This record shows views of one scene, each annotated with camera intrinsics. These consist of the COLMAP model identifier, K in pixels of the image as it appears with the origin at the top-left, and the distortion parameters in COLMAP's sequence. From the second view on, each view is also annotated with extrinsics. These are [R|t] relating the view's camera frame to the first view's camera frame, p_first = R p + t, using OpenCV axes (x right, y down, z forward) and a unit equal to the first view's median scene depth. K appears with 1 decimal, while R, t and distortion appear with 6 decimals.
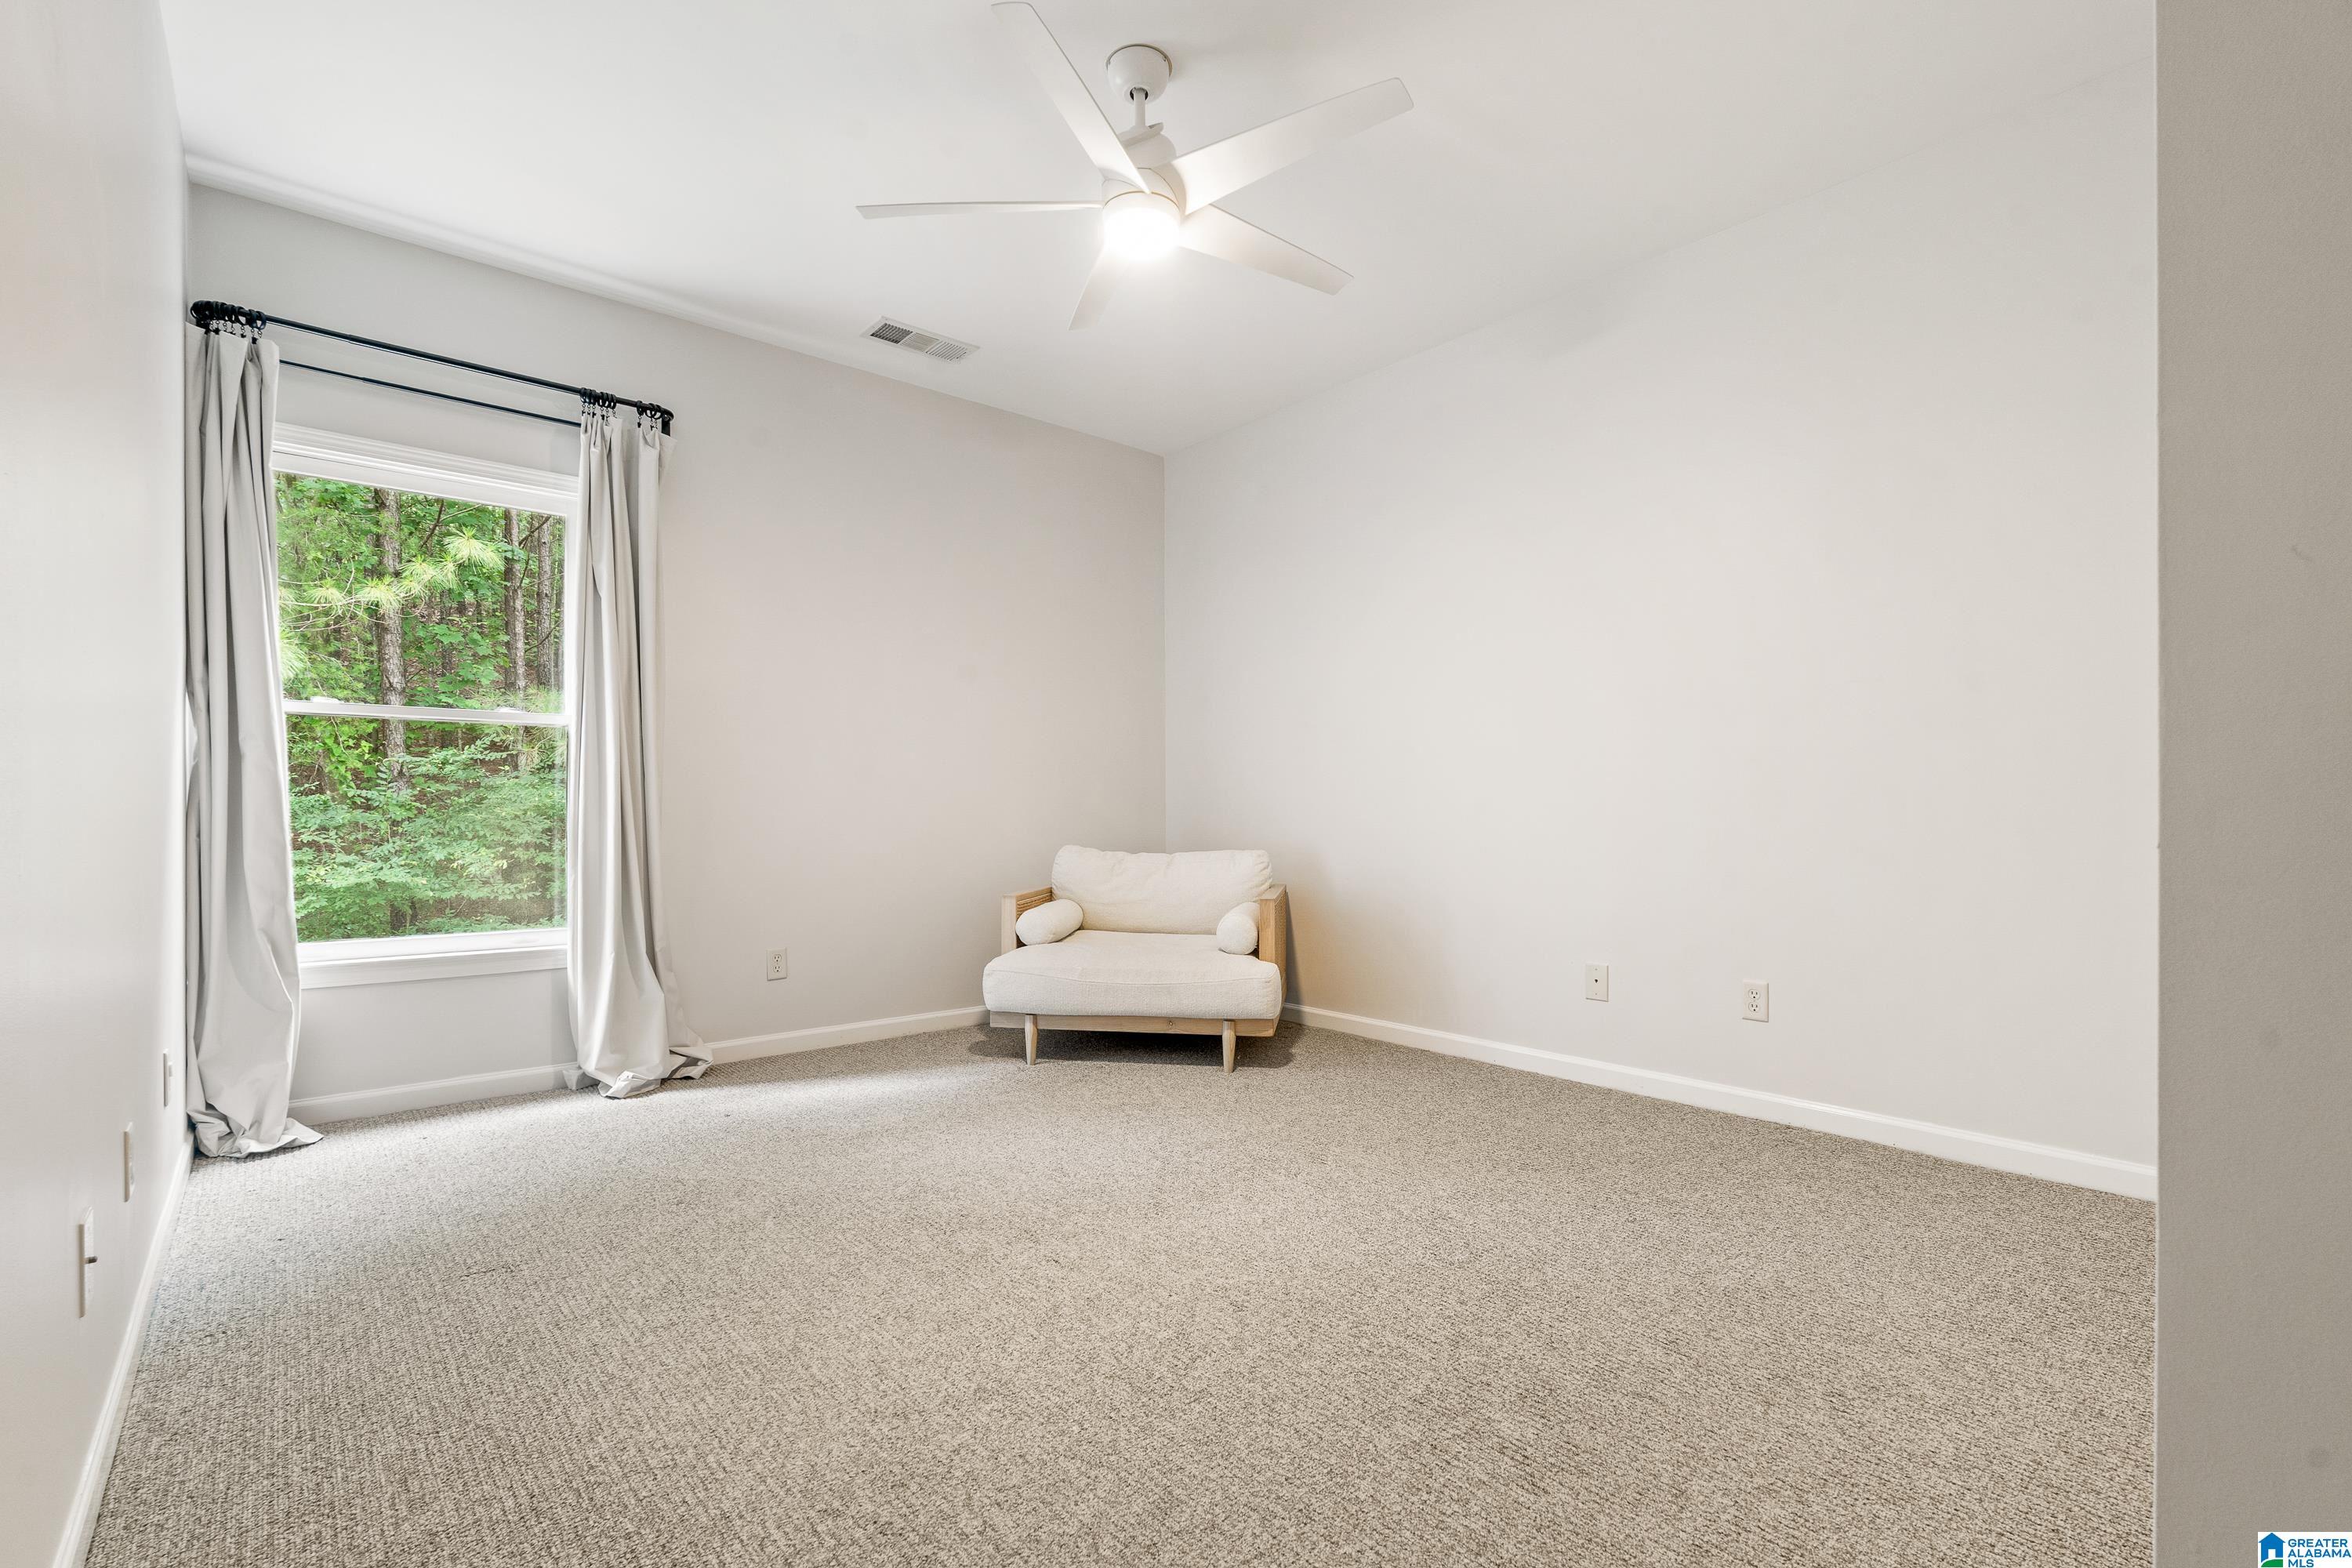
lens RADIAL K [[1027.5, 0, 1161.8], [0, 1027.5, 798.2], [0, 0, 1]] dist [-0.001857, 0.000029]
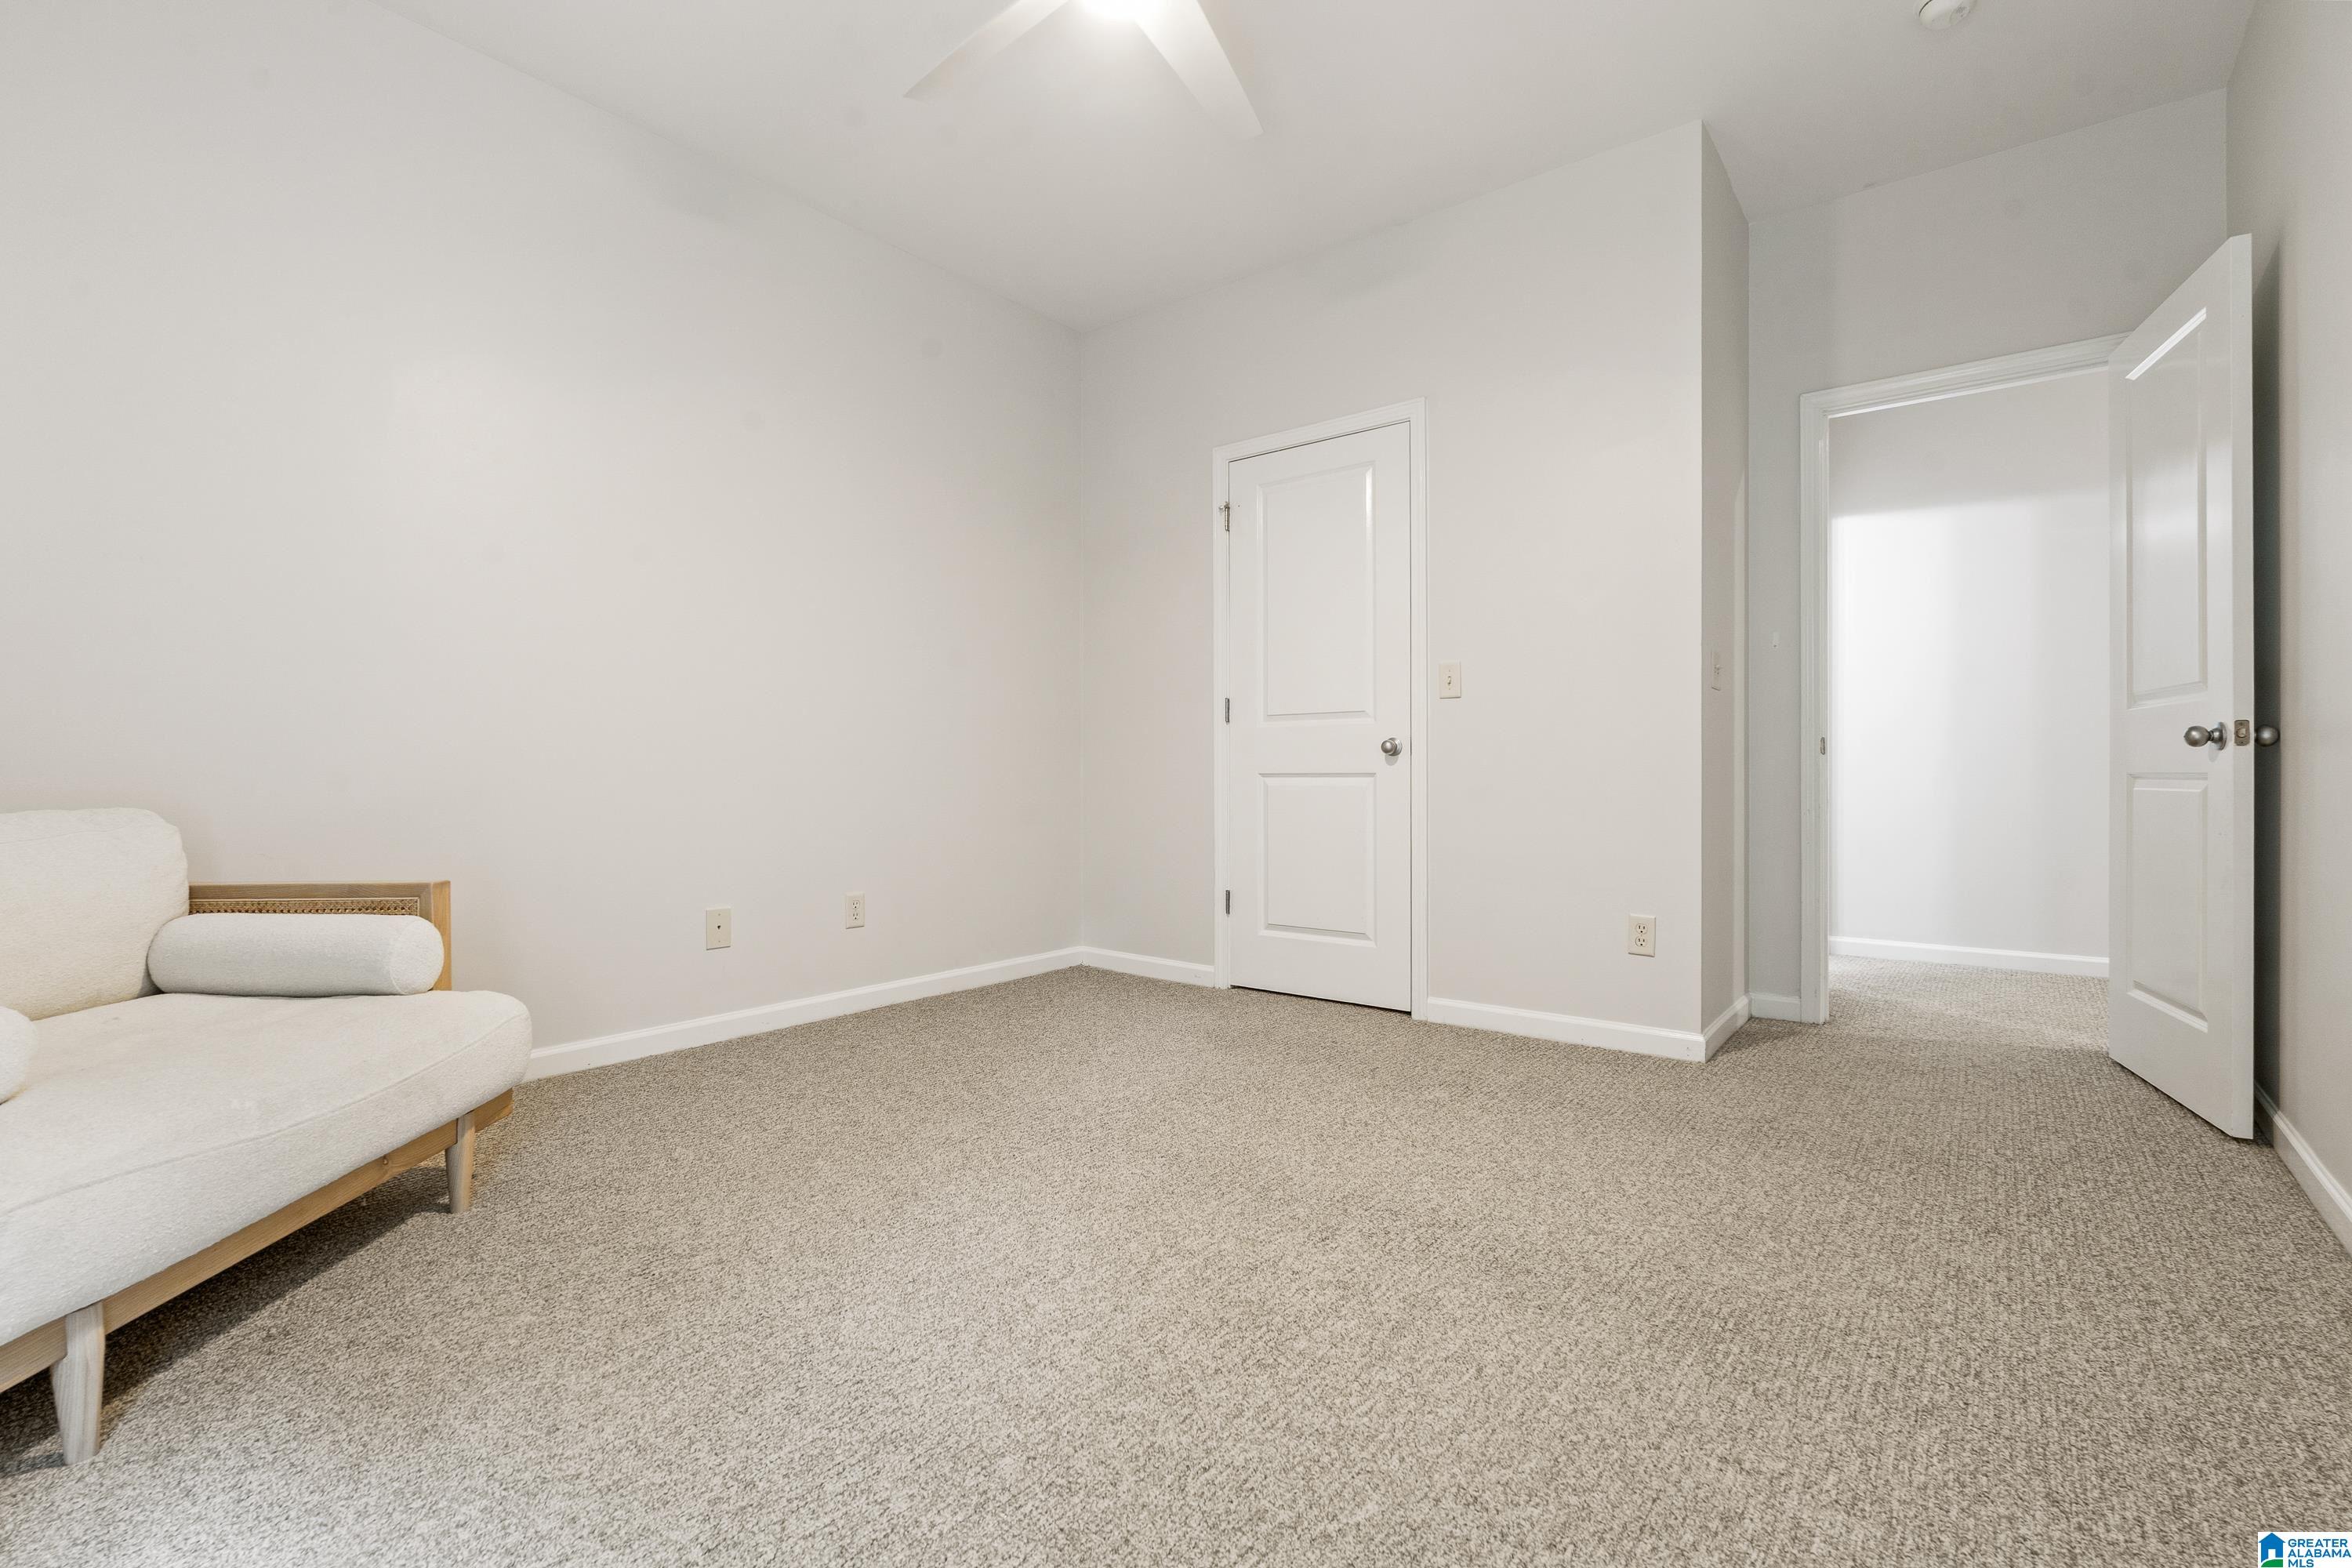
lens RADIAL K [[1027.5, 0, 1161.6], [0, 1027.5, 777.5], [0, 0, 1]] dist [-0.001857, 0.000029]
pose [[-0.174441, -0.003827, 0.984660, -0.757593], [-0.010060, 0.999947, 0.002104, 0.050230], [-0.984616, -0.009539, -0.174470, 1.051545]]
